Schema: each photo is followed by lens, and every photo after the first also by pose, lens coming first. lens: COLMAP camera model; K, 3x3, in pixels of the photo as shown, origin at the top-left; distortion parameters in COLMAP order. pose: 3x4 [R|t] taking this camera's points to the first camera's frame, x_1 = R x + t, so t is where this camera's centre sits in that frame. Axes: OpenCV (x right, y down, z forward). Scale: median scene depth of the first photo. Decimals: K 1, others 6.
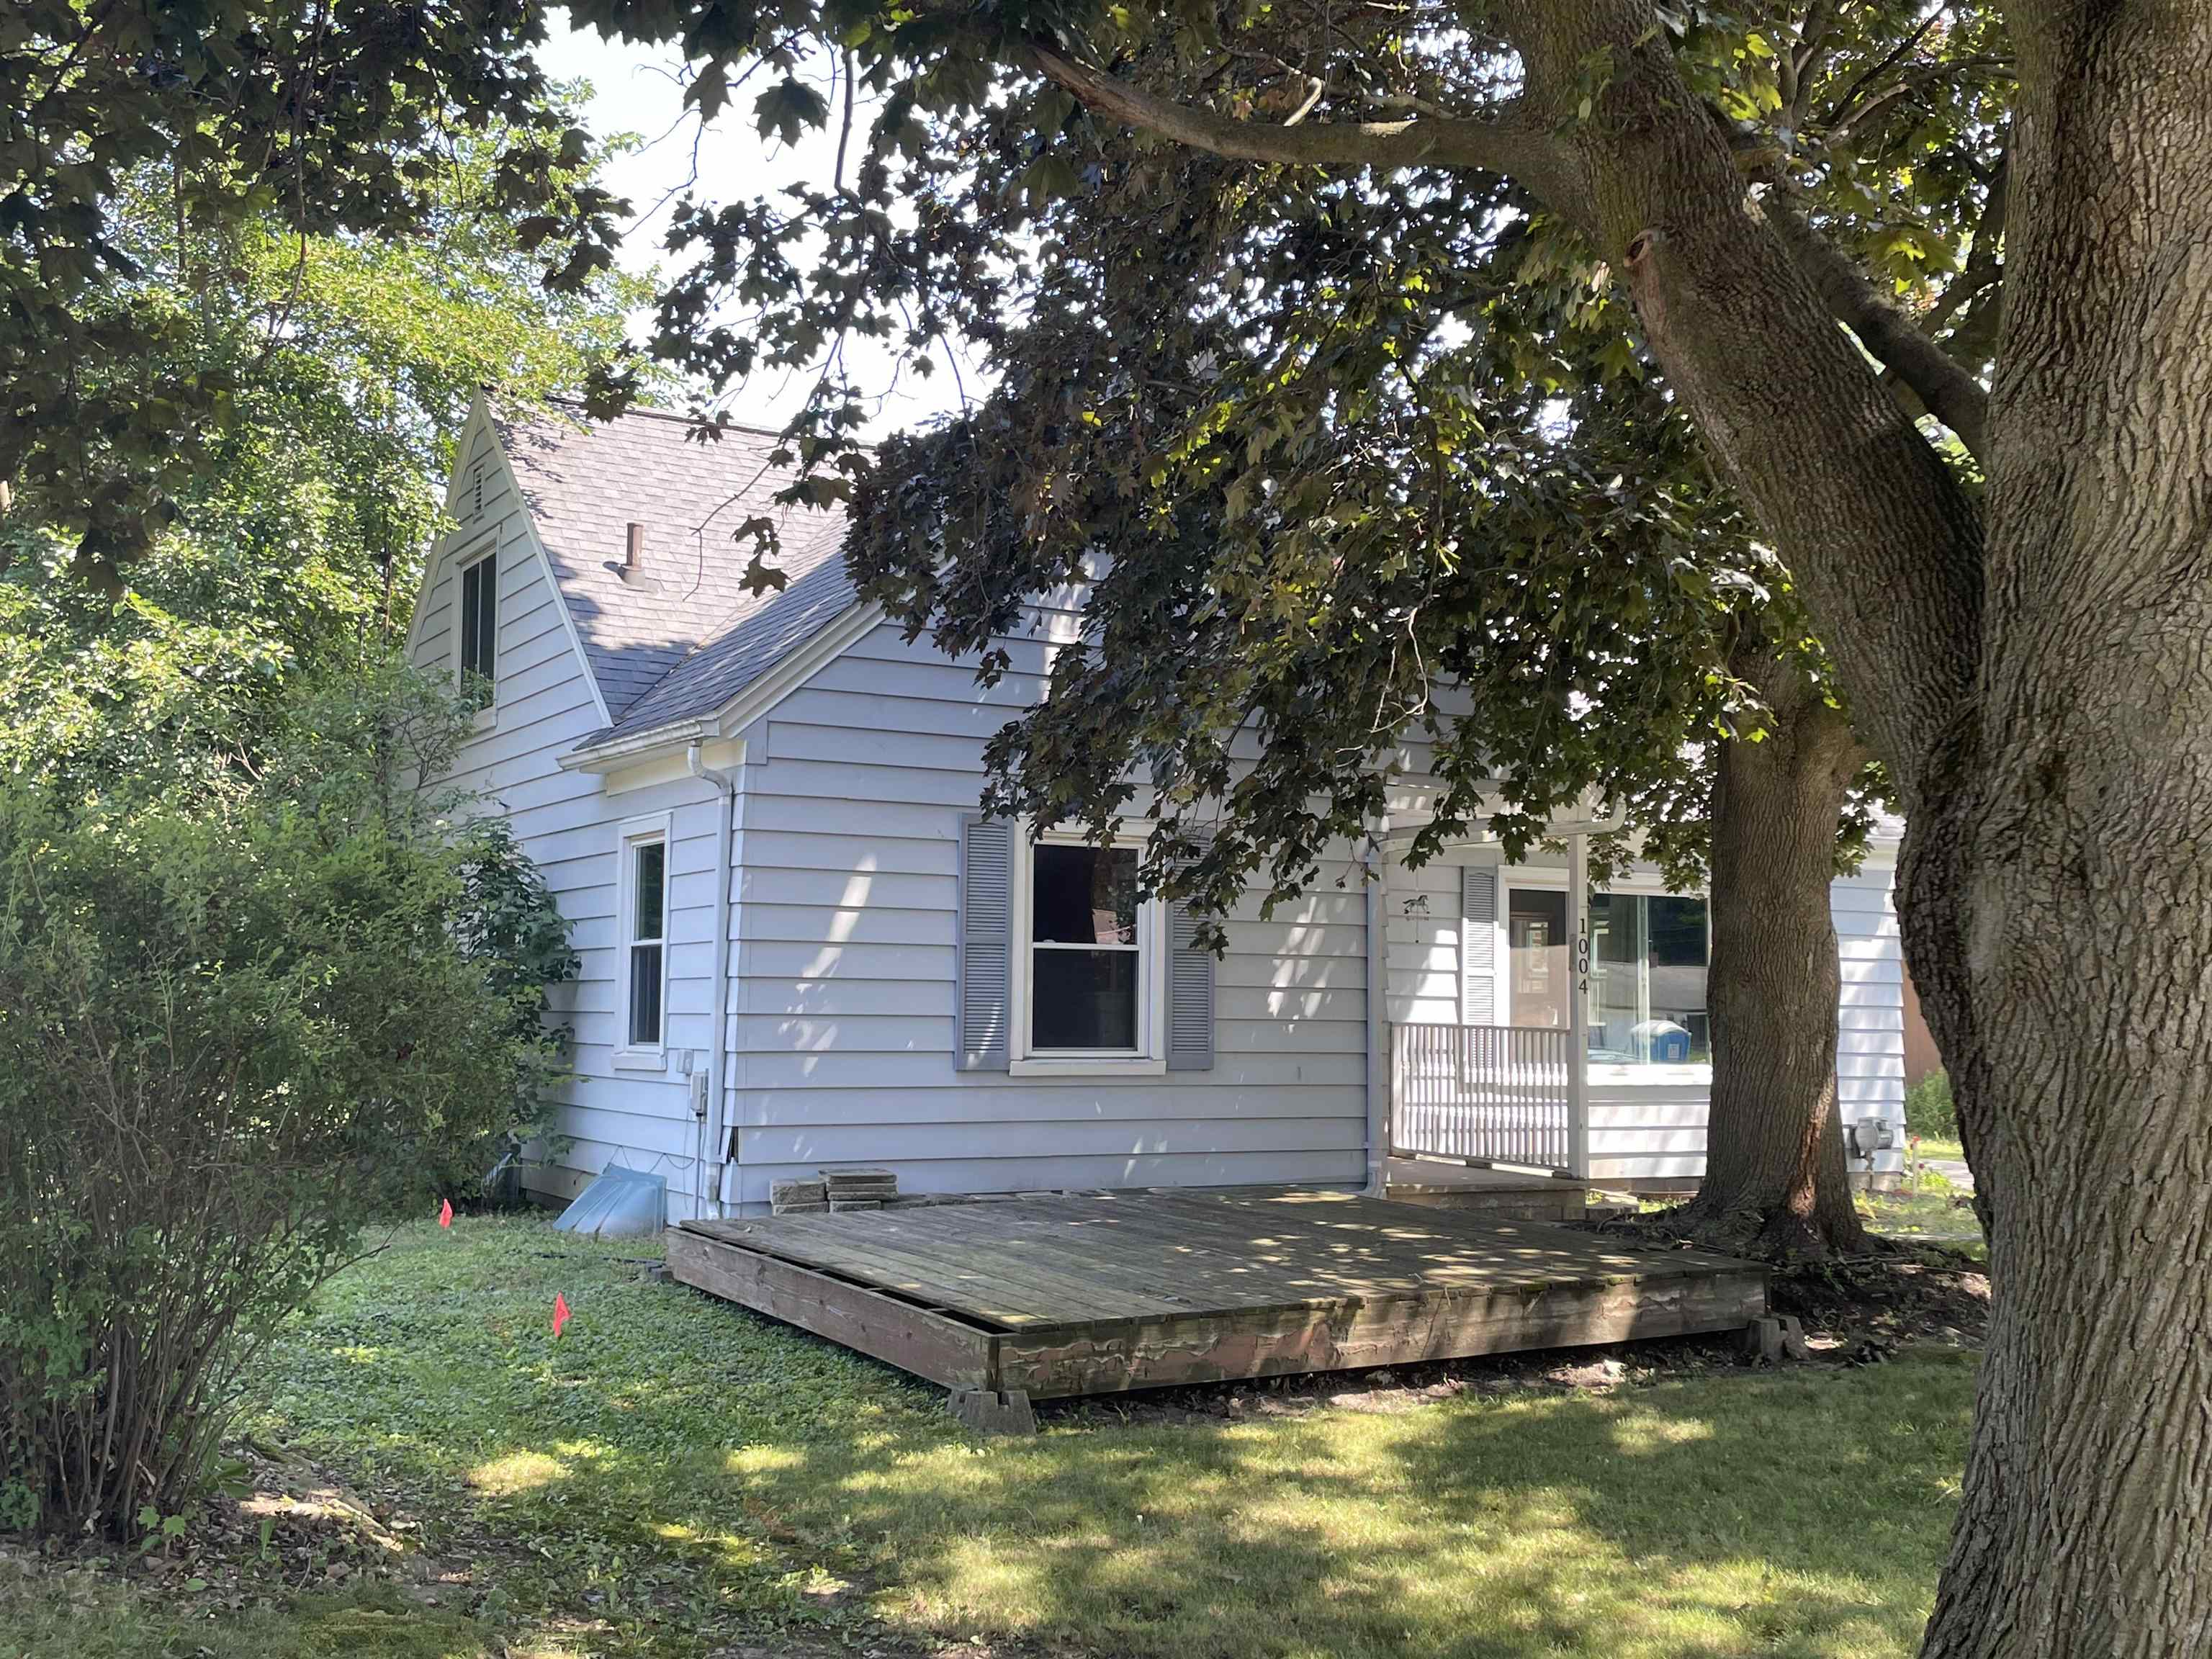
lens RADIAL K [[2293.0, 0, 1108.0], [0, 2293.0, 830.6], [0, 0, 1]] dist [0.101801, 0.000000]
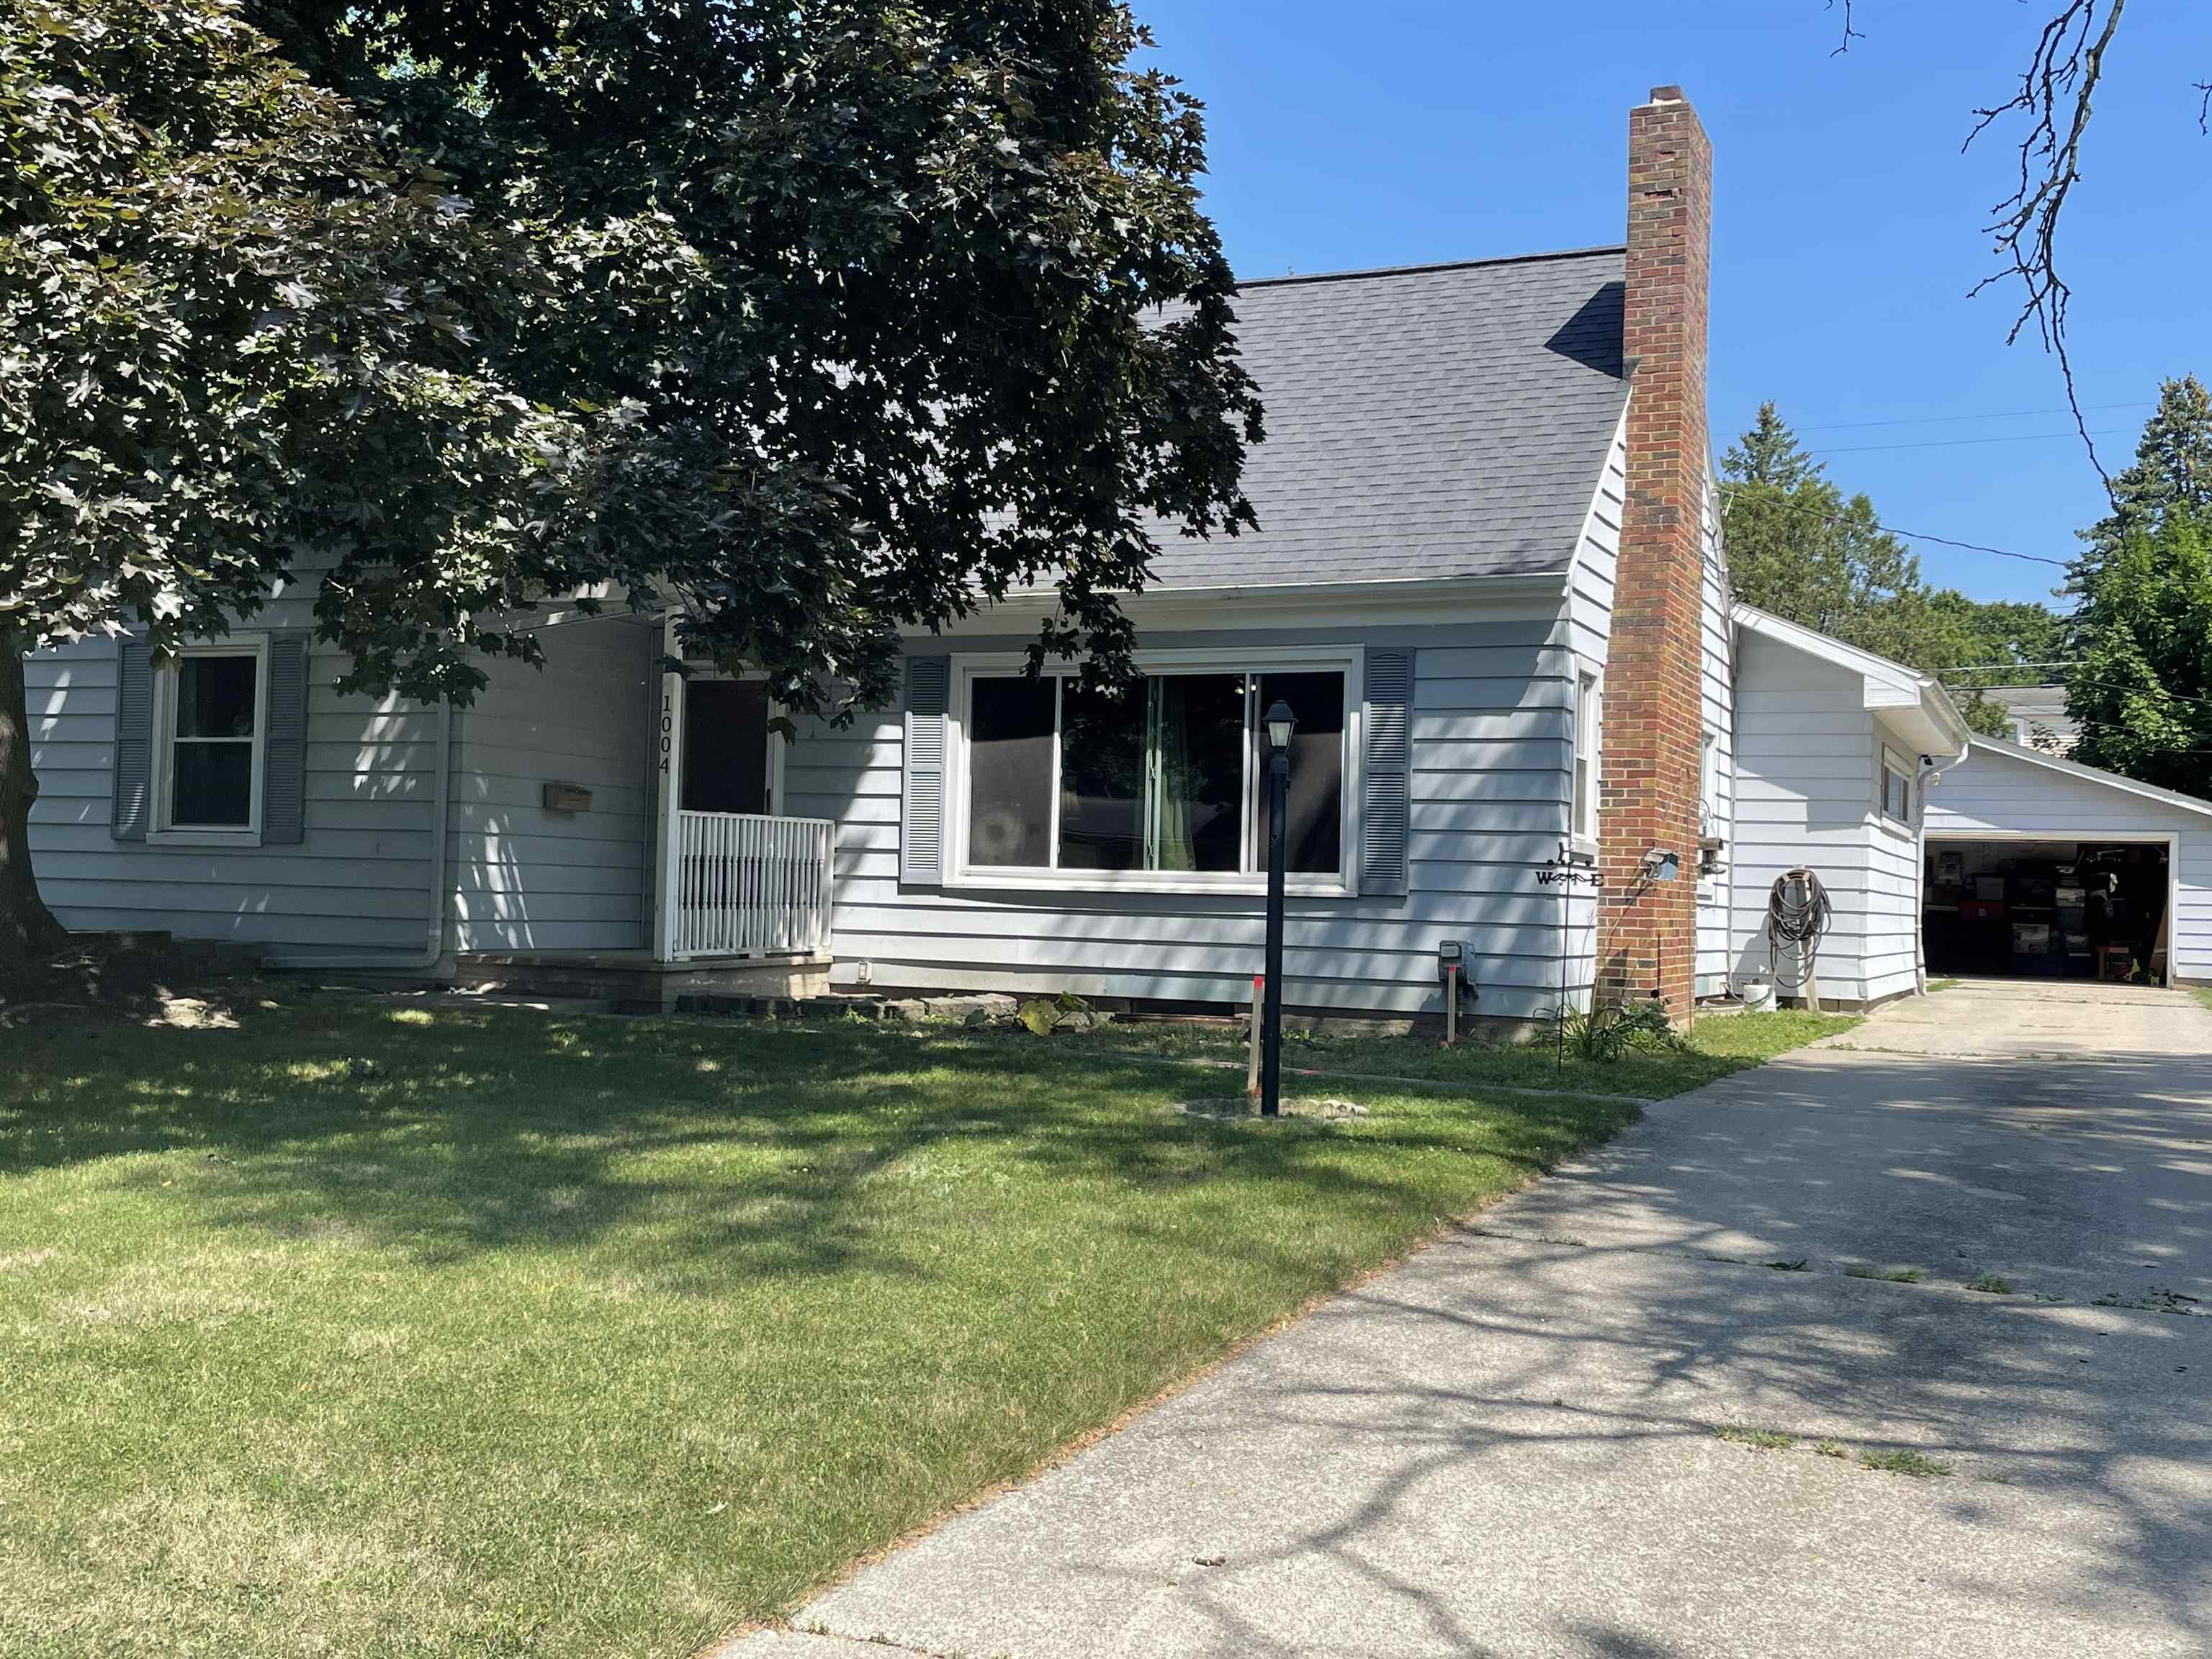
lens RADIAL K [[2293.0, 0, 1115.0], [0, 2293.0, 846.9], [0, 0, 1]] dist [0.101801, 0.000000]
pose [[0.584567, -0.015880, -0.811190, 1.249568], [0.040956, 0.999111, 0.009956, 0.113138], [0.810311, -0.039043, 0.584697, 0.660706]]
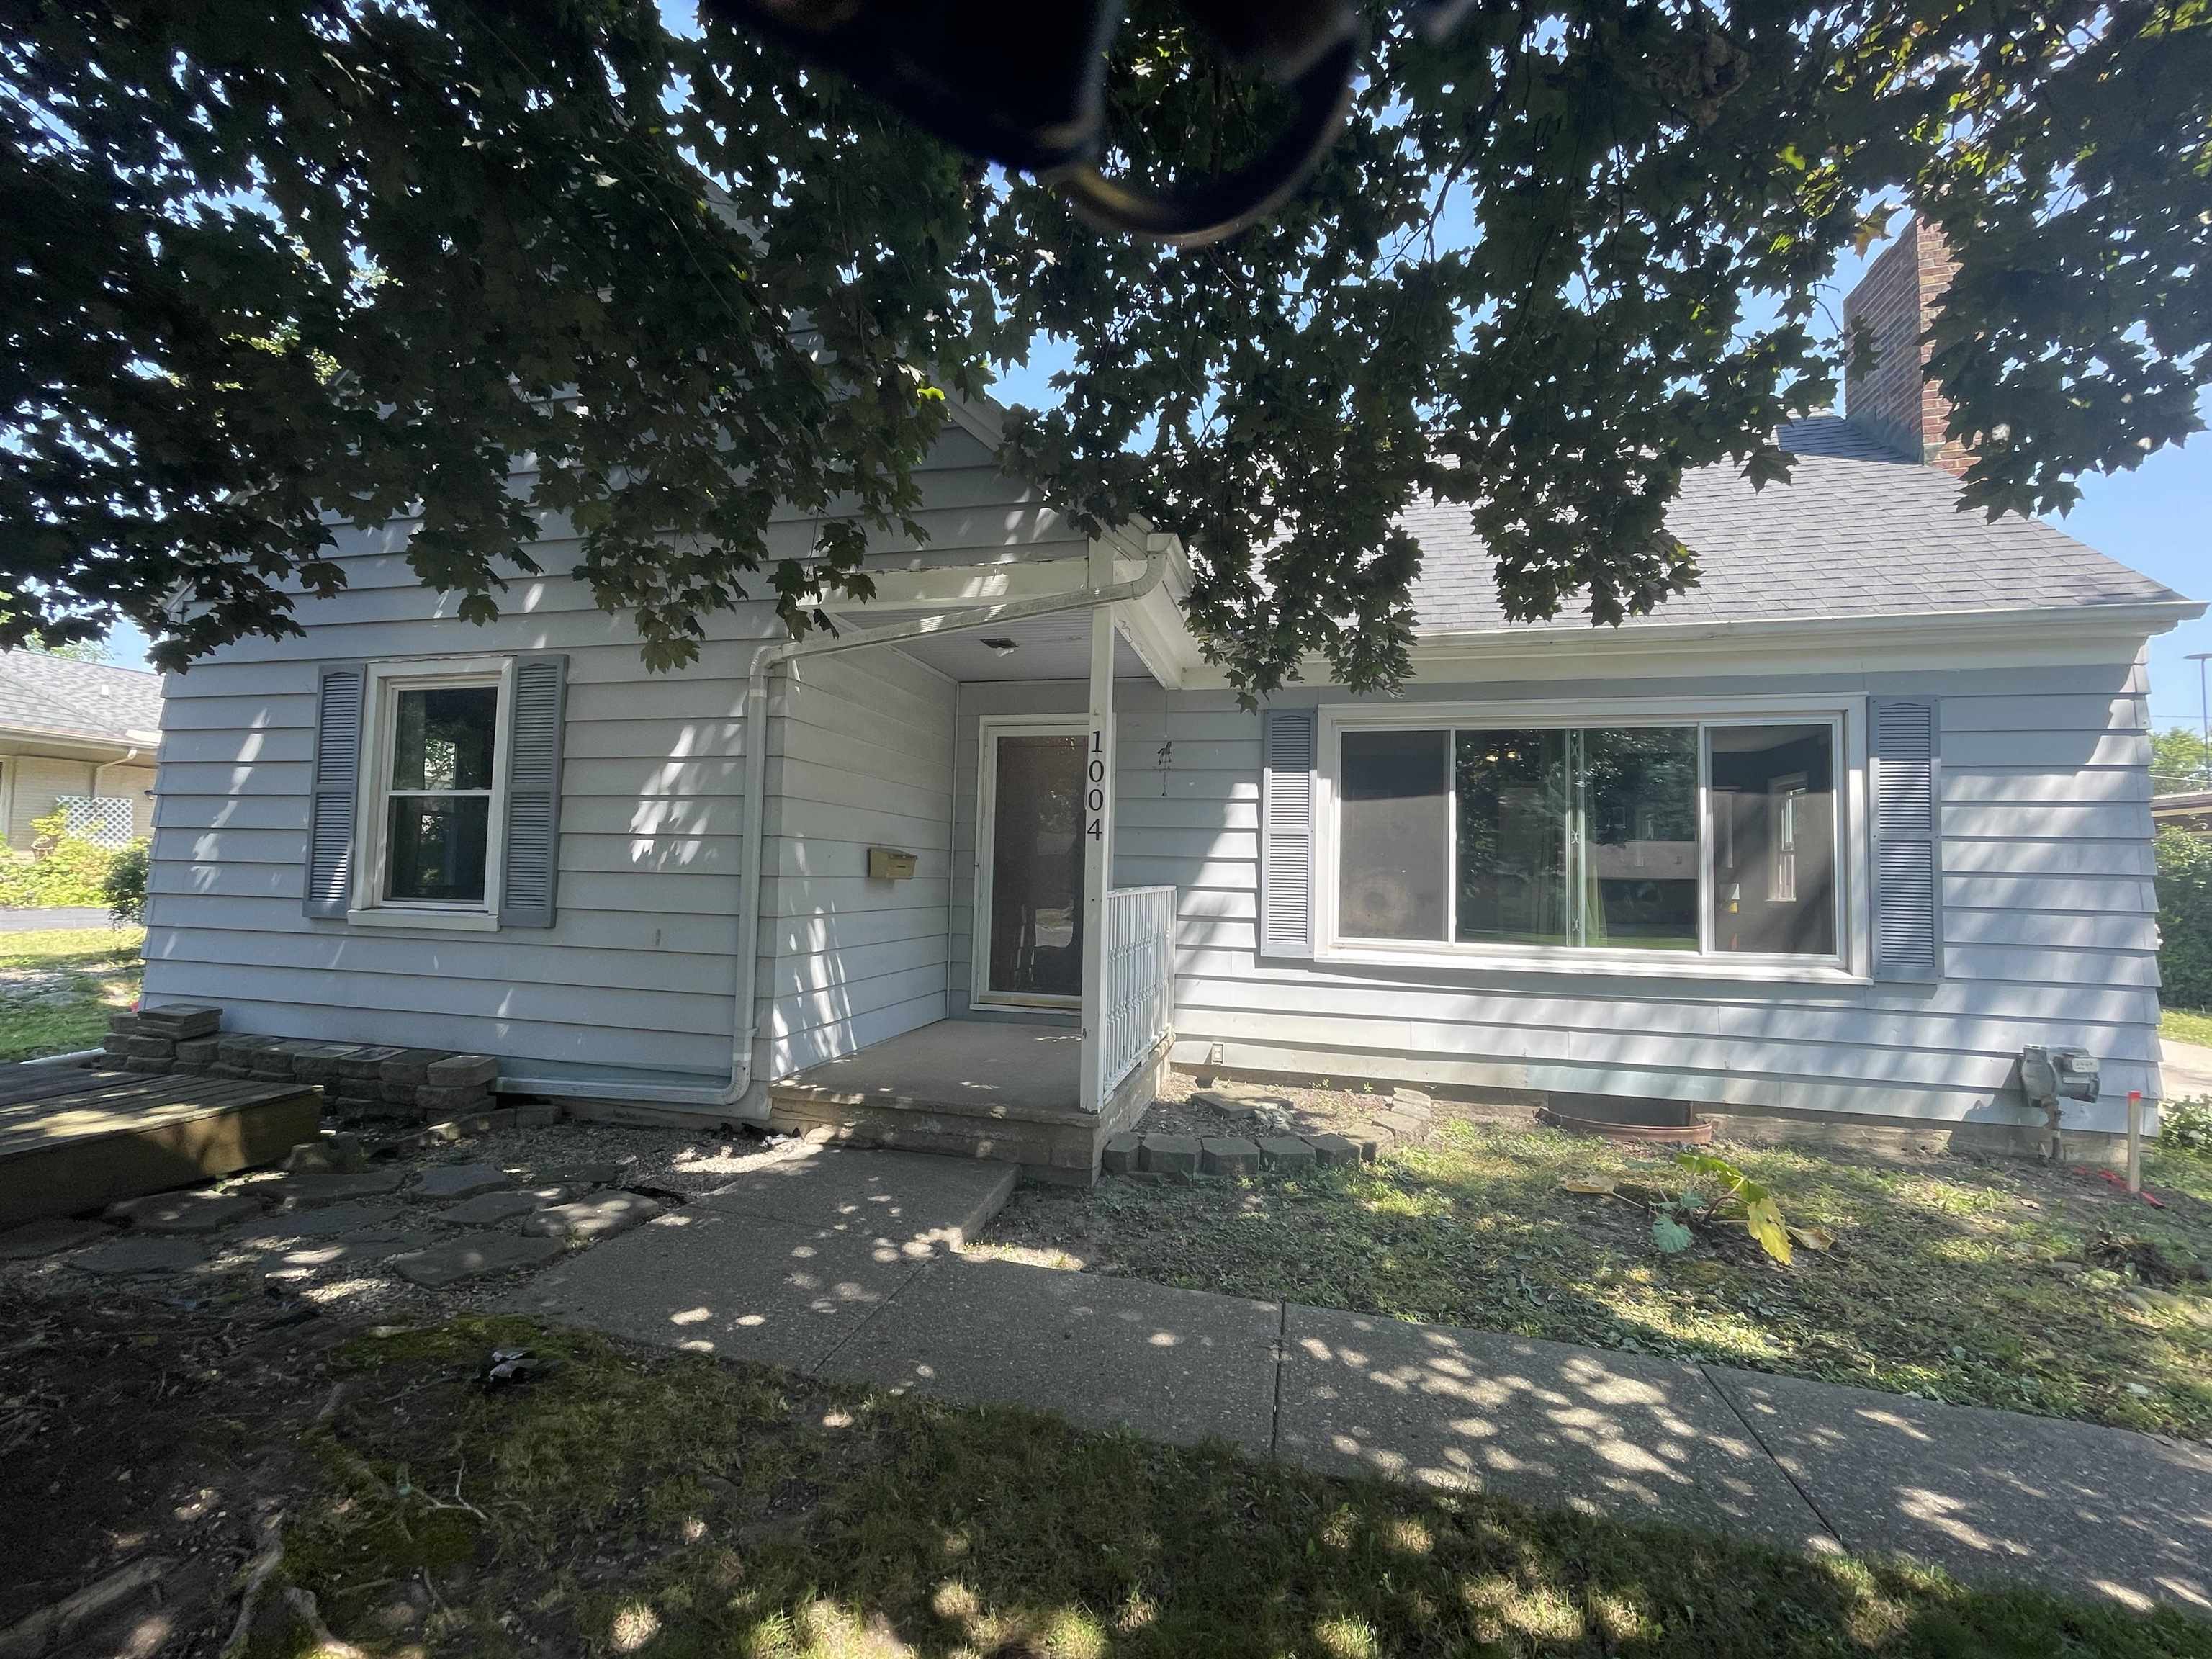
lens RADIAL K [[889.1, 0, 1093.1], [0, 889.1, 831.3], [0, 0, 1]] dist [-0.001303, -0.000344]
pose [[0.720609, -0.030907, -0.692652, 0.437718], [0.039796, 0.999203, -0.003184, 0.077817], [0.692199, -0.025270, 0.721265, 0.914053]]
